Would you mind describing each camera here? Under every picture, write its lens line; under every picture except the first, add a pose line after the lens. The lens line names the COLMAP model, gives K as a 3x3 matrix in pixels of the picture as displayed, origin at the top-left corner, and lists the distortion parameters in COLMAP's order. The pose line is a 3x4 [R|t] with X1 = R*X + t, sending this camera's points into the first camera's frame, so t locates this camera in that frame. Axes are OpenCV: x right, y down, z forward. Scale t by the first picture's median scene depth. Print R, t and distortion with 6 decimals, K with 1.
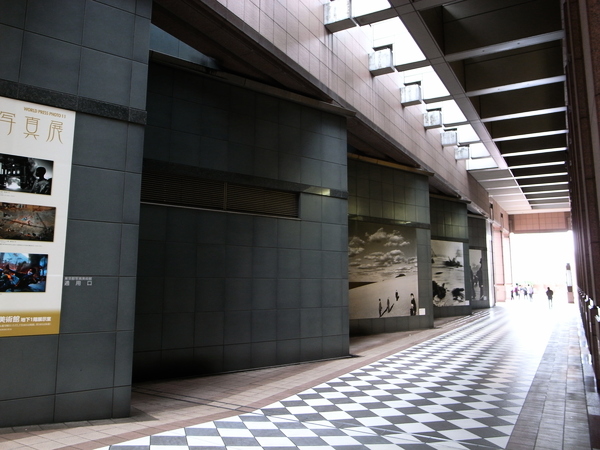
lens RADIAL K [[469.9, 0, 300.6], [0, 469.9, 224.1], [0, 0, 1]] dist [-0.029575, 0.001103]
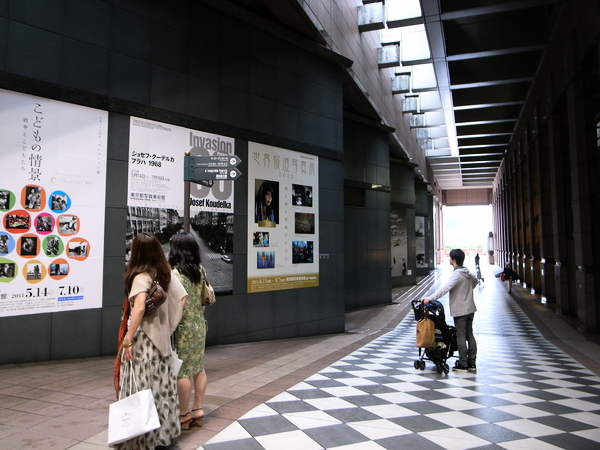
lens RADIAL K [[469.9, 0, 299.5], [0, 469.9, 223.1], [0, 0, 1]] dist [-0.029575, 0.001103]
pose [[0.983950, -0.000896, 0.178442, -0.278049], [-0.011932, 0.997419, 0.070801, -0.038920], [-0.178045, -0.071794, 0.981400, -0.218566]]
